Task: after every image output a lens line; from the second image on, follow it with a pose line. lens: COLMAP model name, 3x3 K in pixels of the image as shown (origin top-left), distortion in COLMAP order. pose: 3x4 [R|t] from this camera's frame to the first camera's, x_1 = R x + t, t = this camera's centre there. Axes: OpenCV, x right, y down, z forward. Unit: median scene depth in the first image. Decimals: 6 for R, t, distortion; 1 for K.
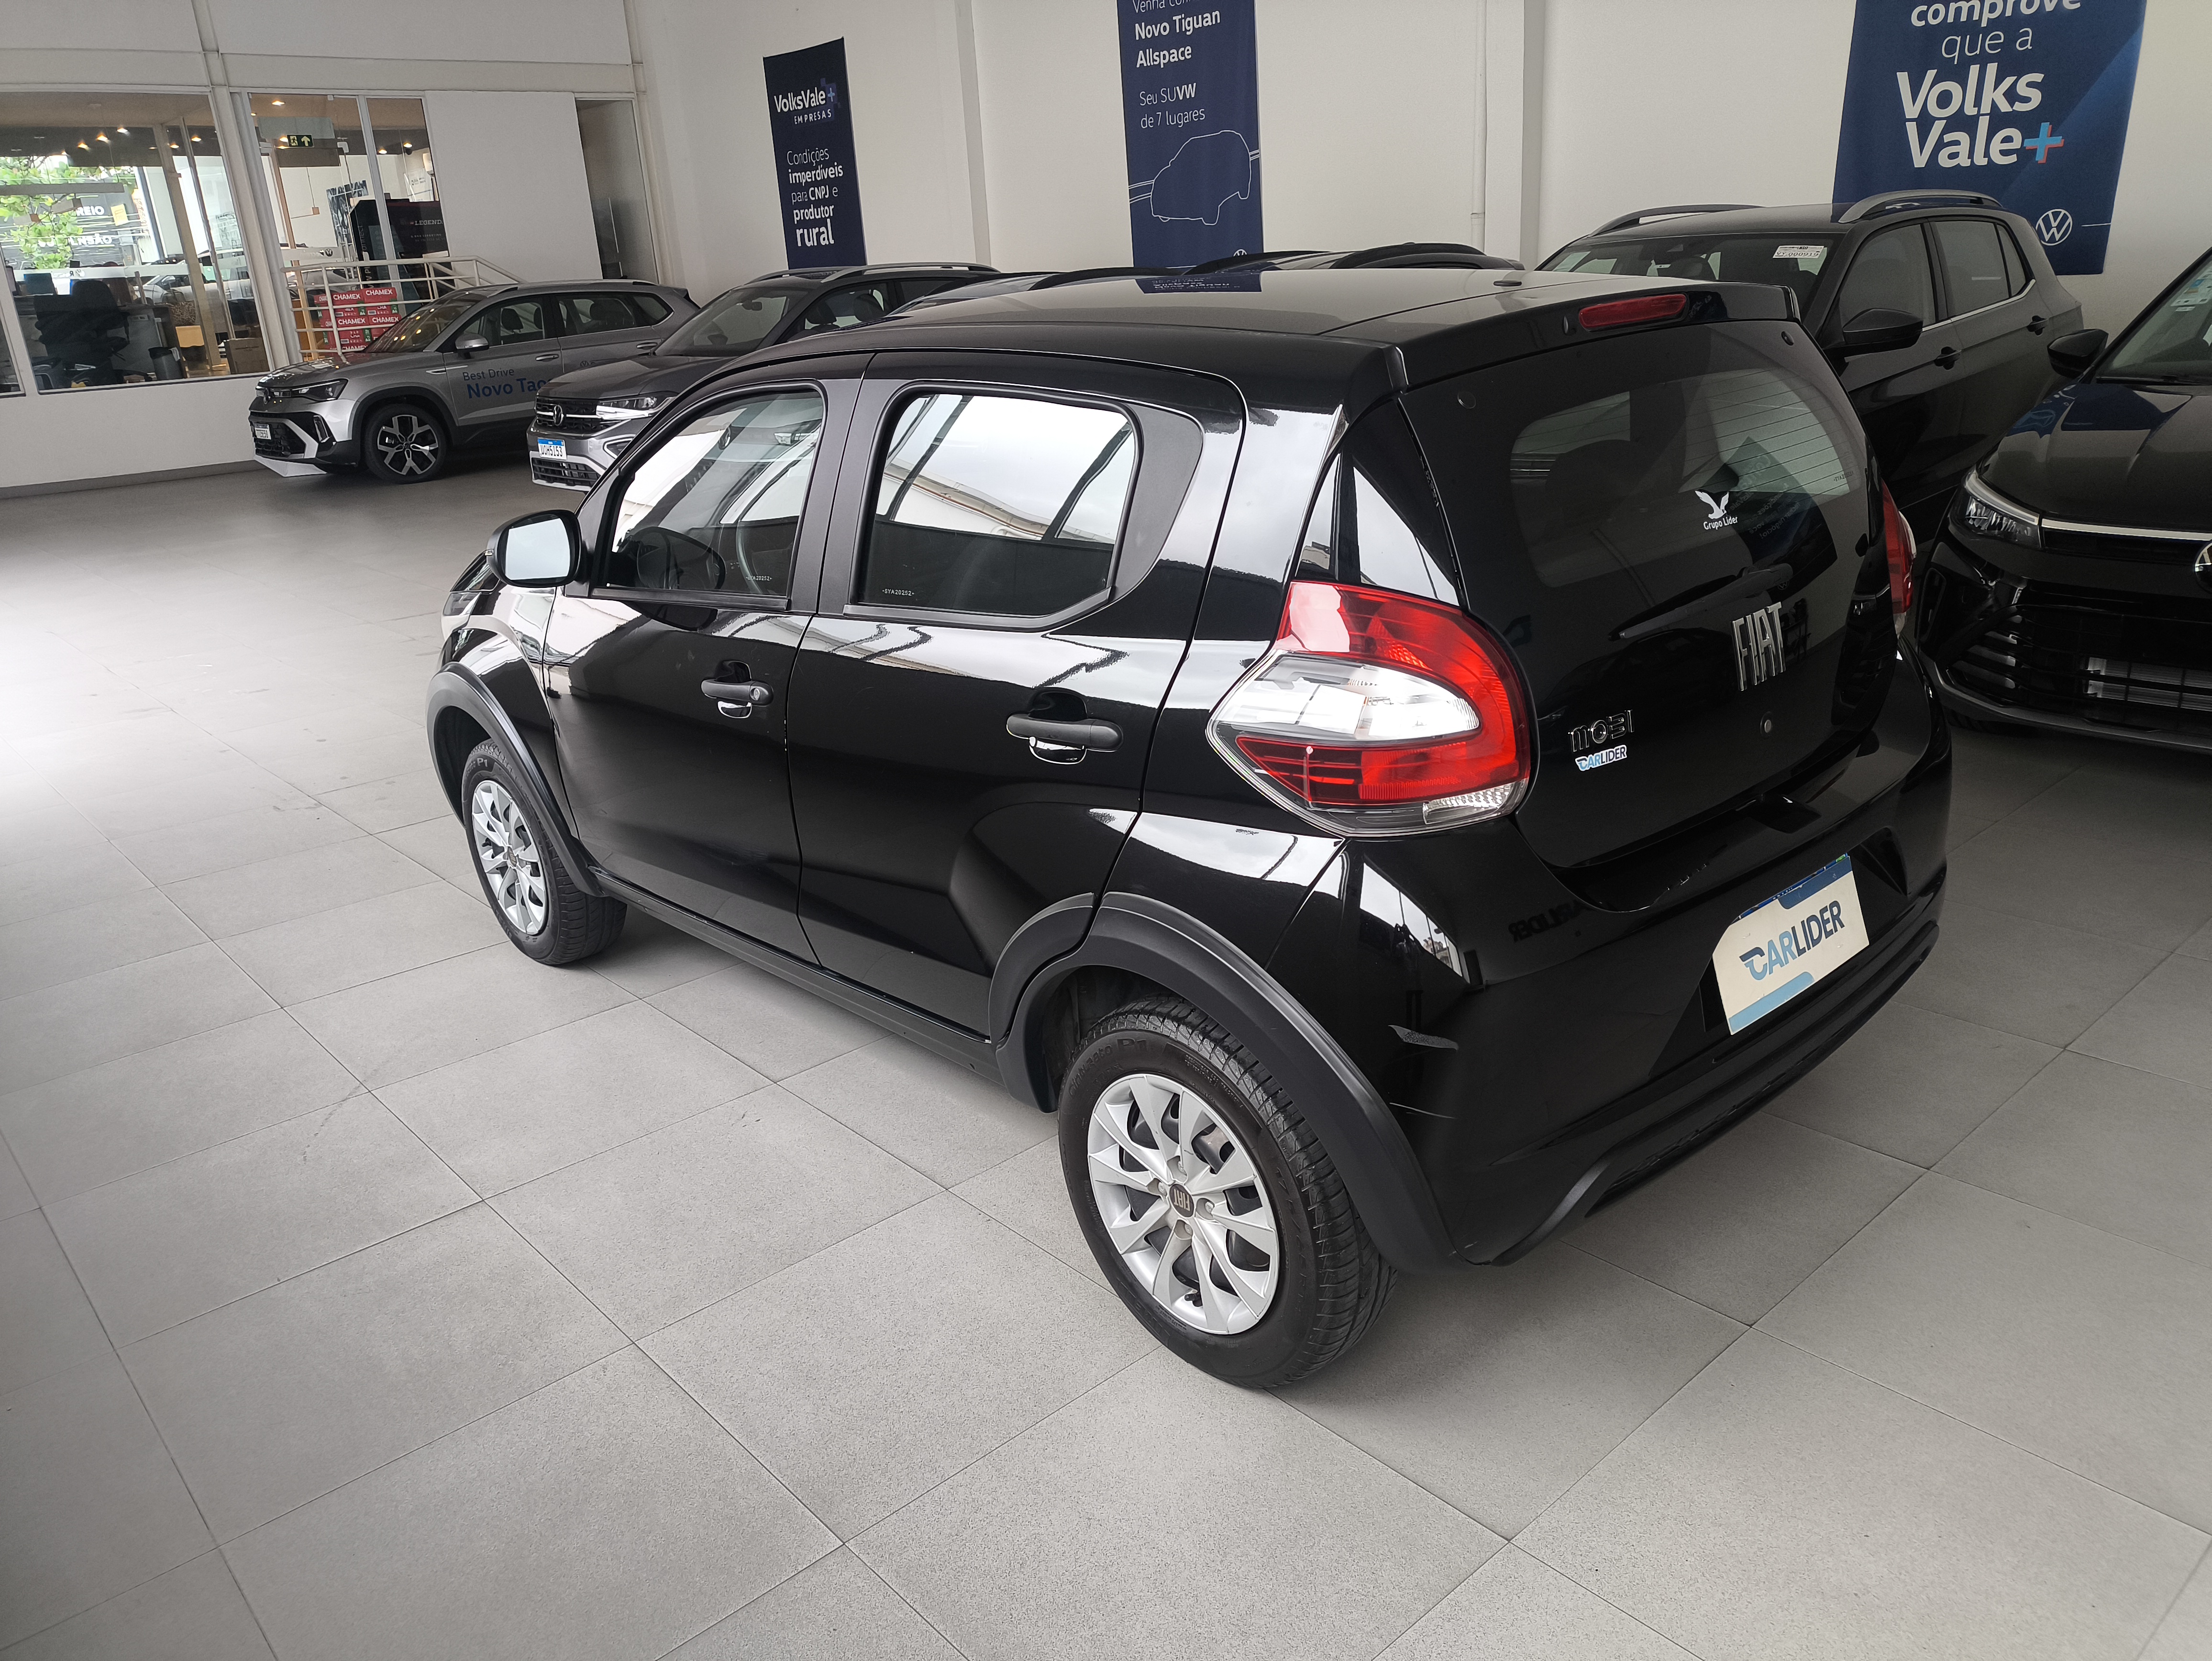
lens RADIAL K [[1597.6, 0, 1054.1], [0, 1597.6, 901.3], [0, 0, 1]] dist [0.046629, -0.006599]
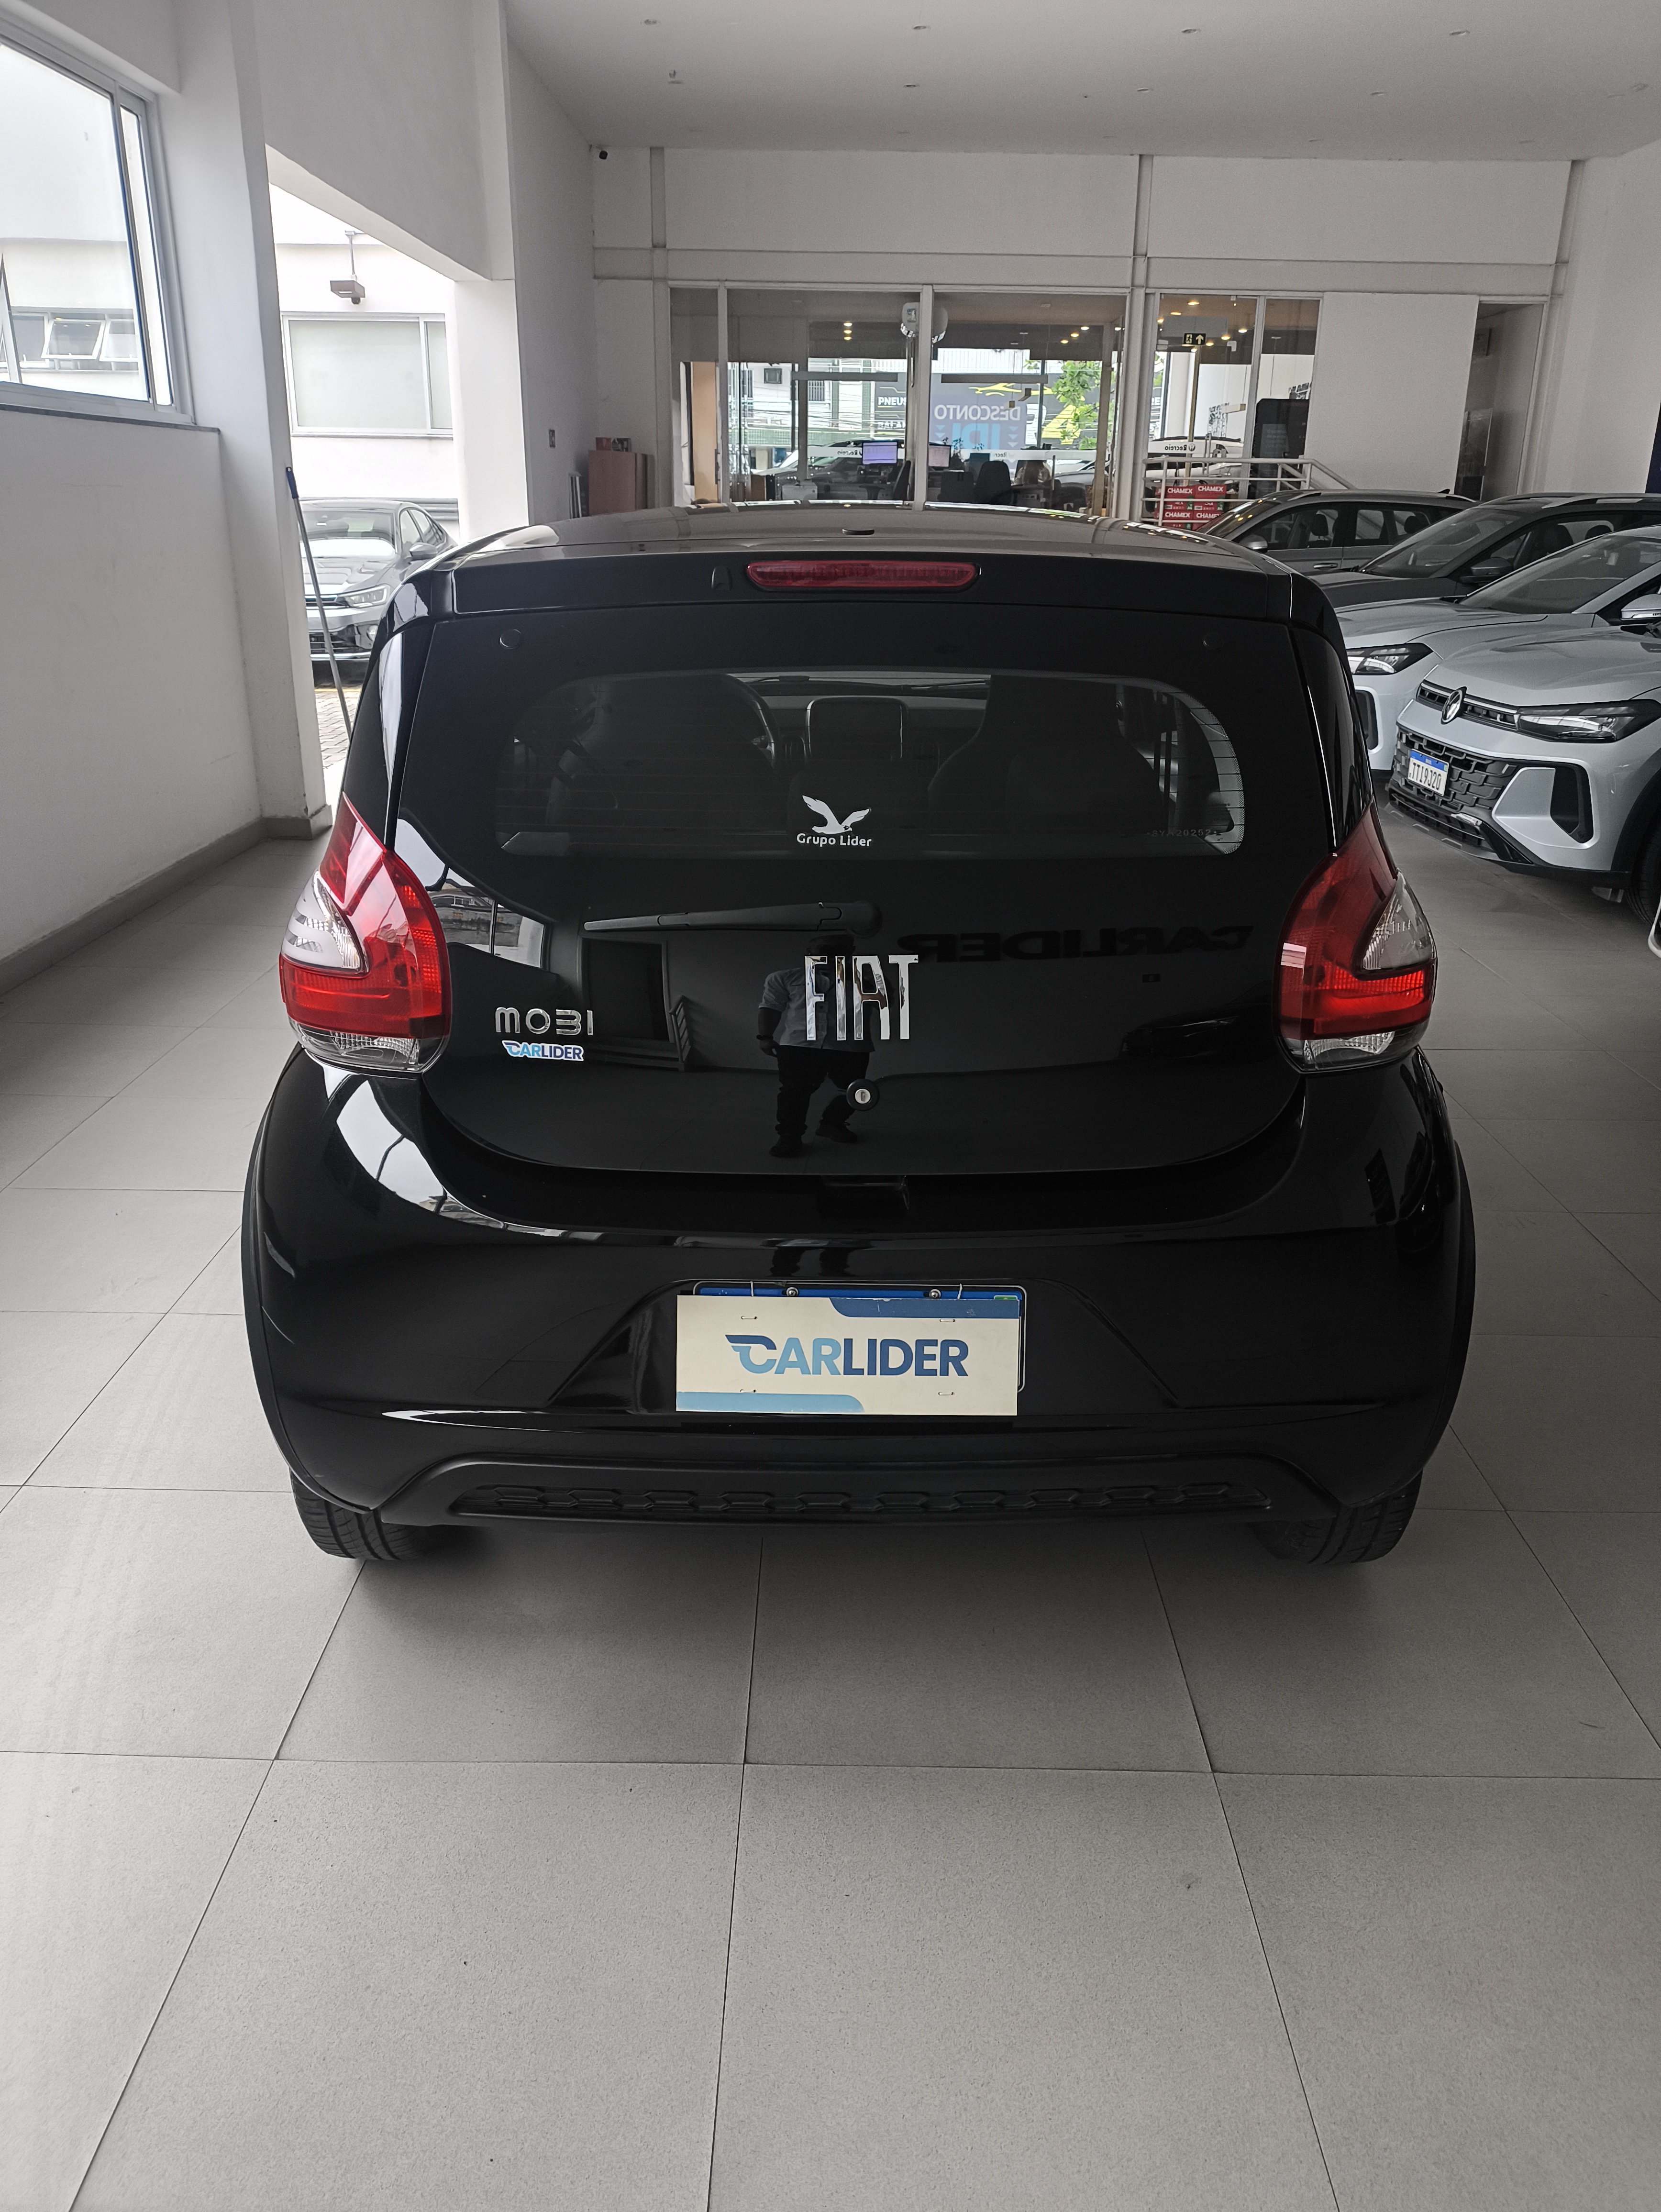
lens RADIAL K [[1629.1, 0, 823.1], [0, 1629.1, 1209.5], [0, 0, 1]] dist [0.015957, -0.035645]
pose [[0.758265, 0.330758, -0.561813, 0.138968], [-0.301691, 0.941947, 0.147372, -0.025902], [0.577942, 0.057747, 0.814032, 0.046427]]
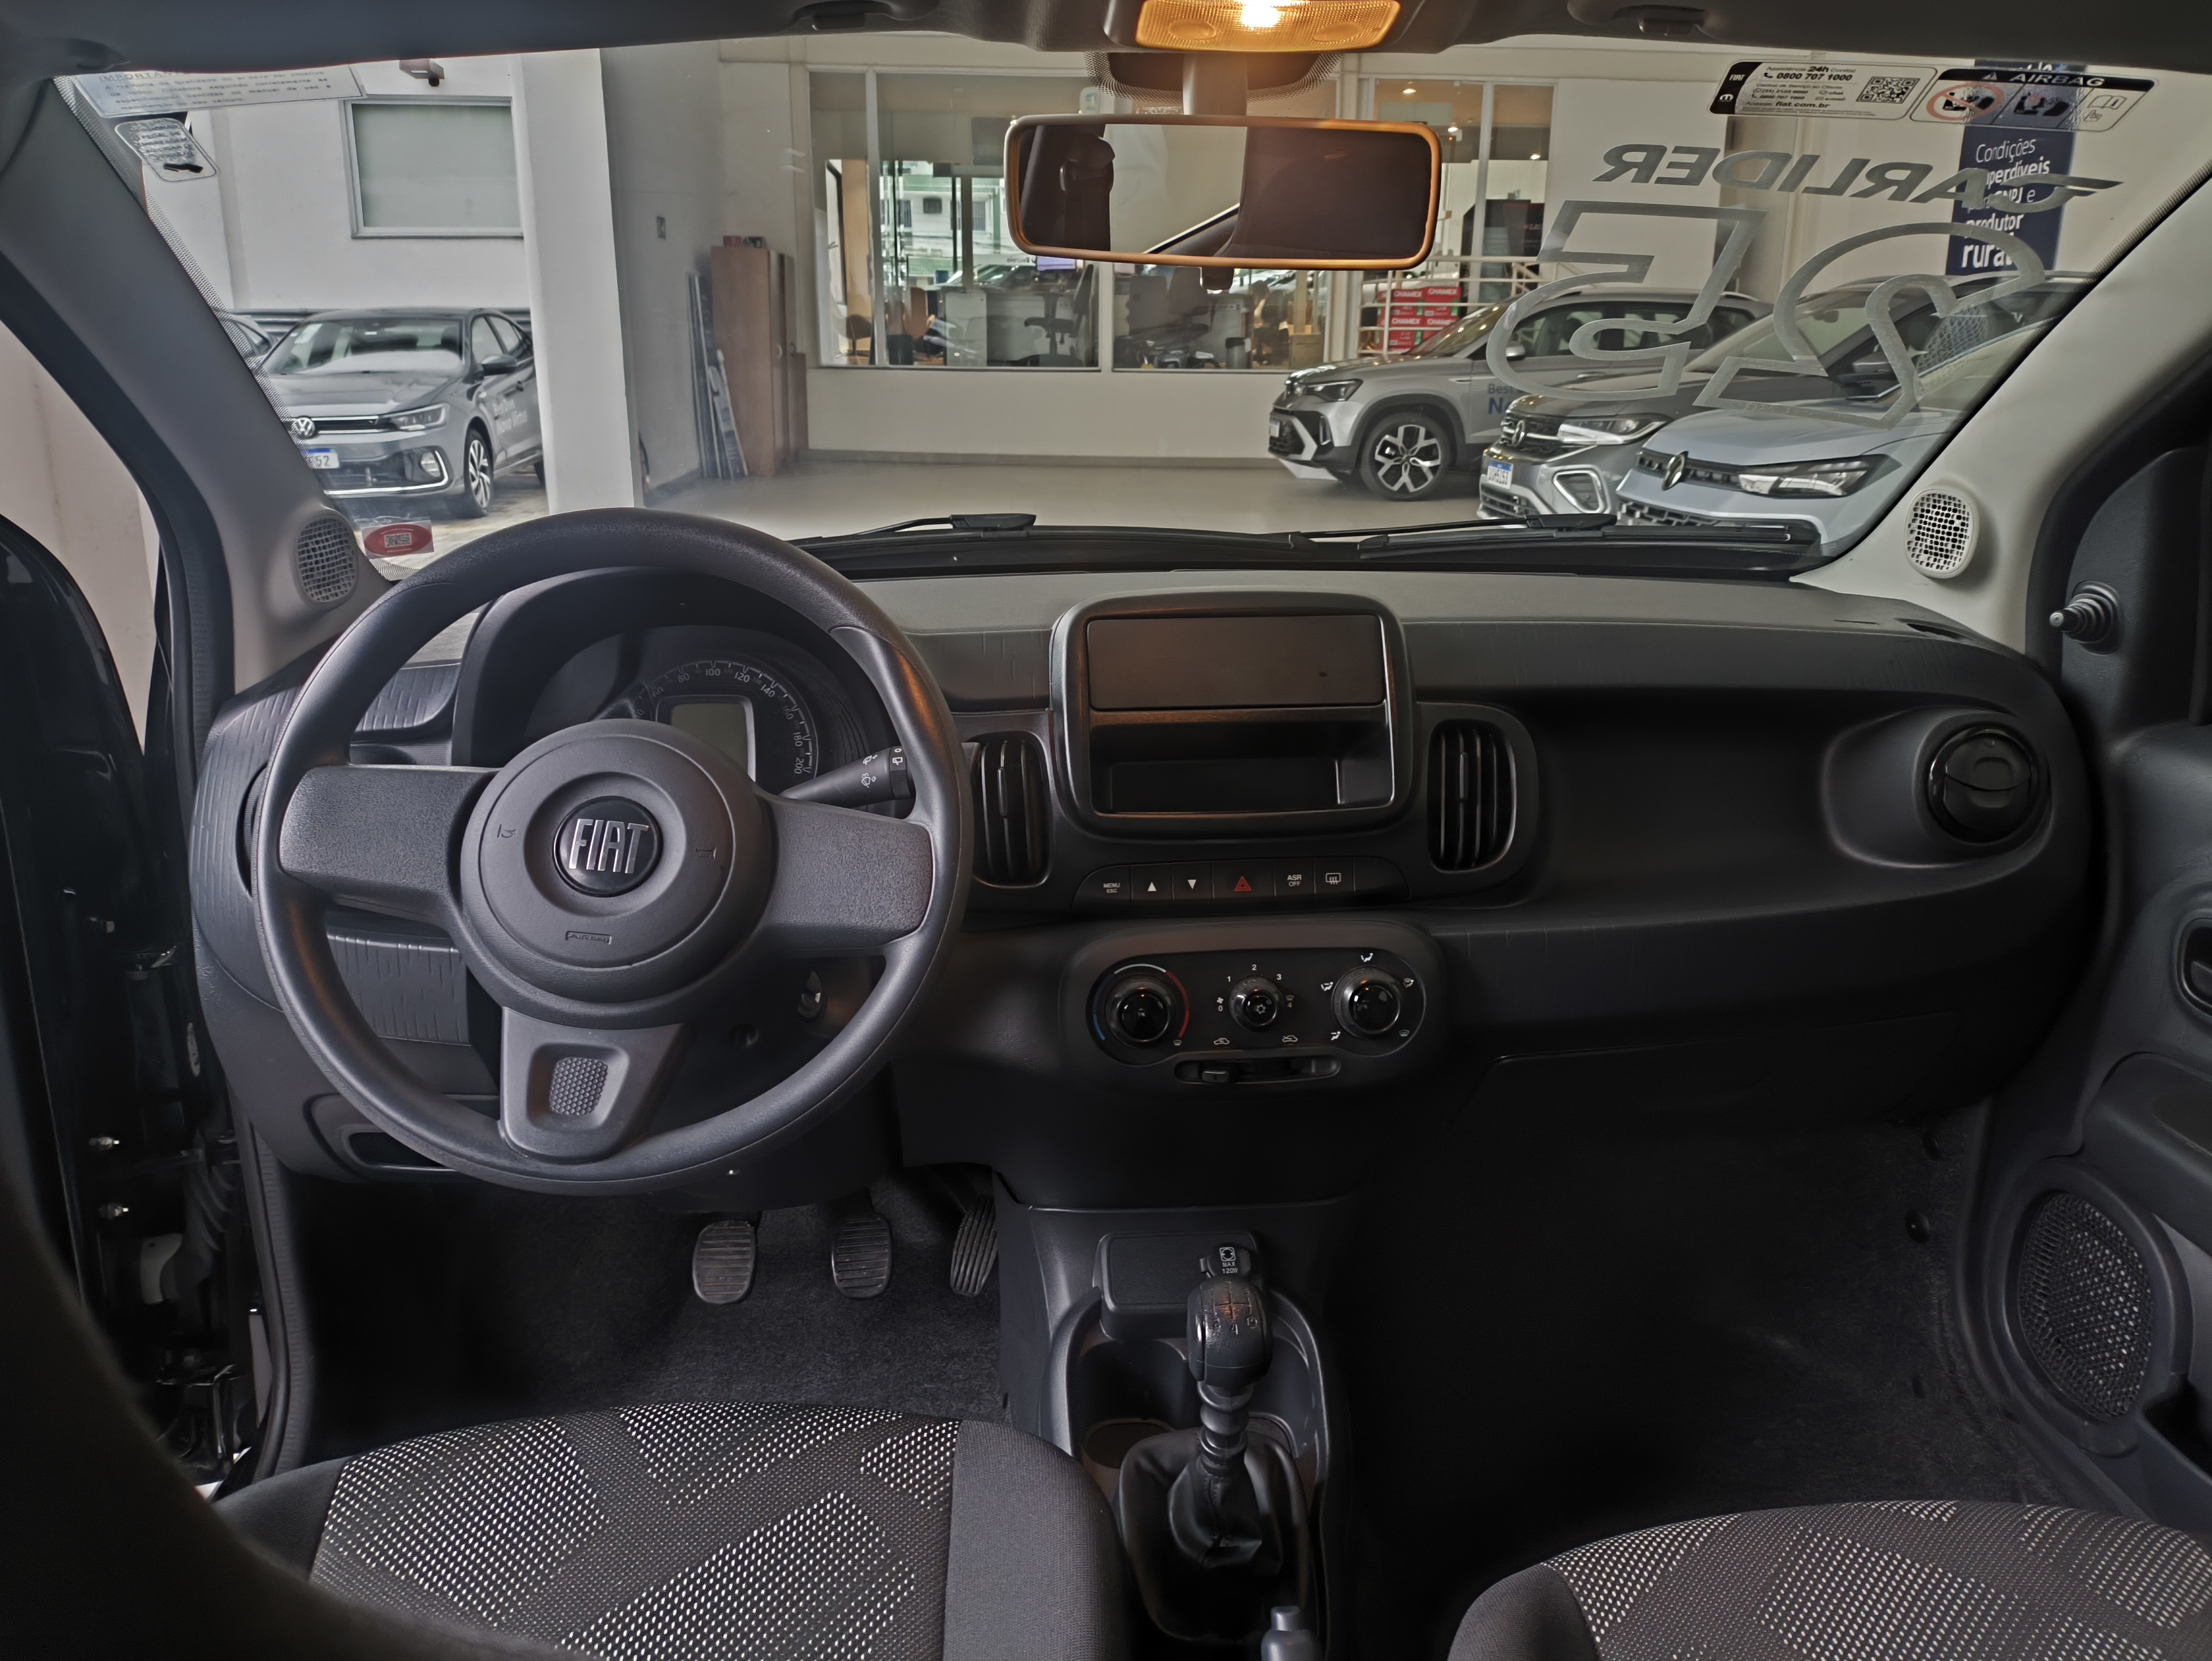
lens RADIAL K [[1629.1, 0, 1106.0], [0, 1629.1, 830.5], [0, 0, 1]] dist [0.015957, -0.035645]
pose [[0.803974, 0.241496, -0.543421, -0.001223], [-0.277806, 0.960507, 0.015843, -0.057000], [0.525785, 0.138228, 0.839311, 0.198974]]
